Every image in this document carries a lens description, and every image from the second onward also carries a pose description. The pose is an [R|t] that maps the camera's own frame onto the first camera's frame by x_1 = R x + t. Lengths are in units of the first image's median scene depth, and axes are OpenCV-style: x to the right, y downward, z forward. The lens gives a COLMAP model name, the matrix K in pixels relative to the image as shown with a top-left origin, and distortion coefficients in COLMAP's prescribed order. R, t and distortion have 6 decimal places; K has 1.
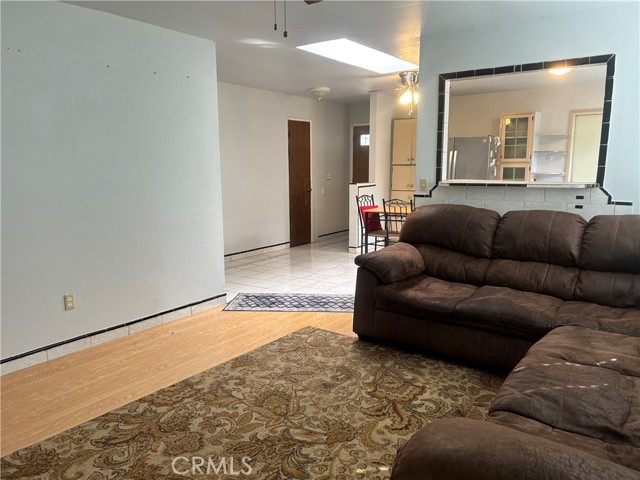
lens RADIAL K [[478.8, 0, 320.0], [0, 478.8, 240.0], [0, 0, 1]] dist [0.077459, -0.101656]
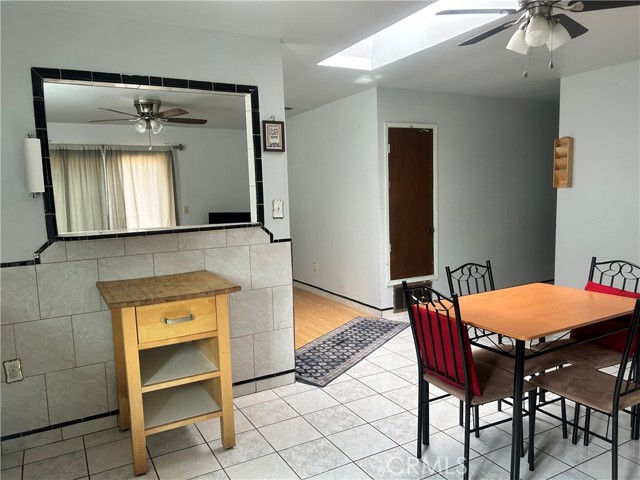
lens RADIAL K [[478.8, 0, 320.0], [0, 478.8, 240.0], [0, 0, 1]] dist [0.077459, -0.101656]
pose [[0.441846, -0.099996, 0.891500, -0.572402], [0.181375, 0.983203, 0.020388, -0.234200], [-0.878564, 0.152687, 0.452561, 1.423874]]
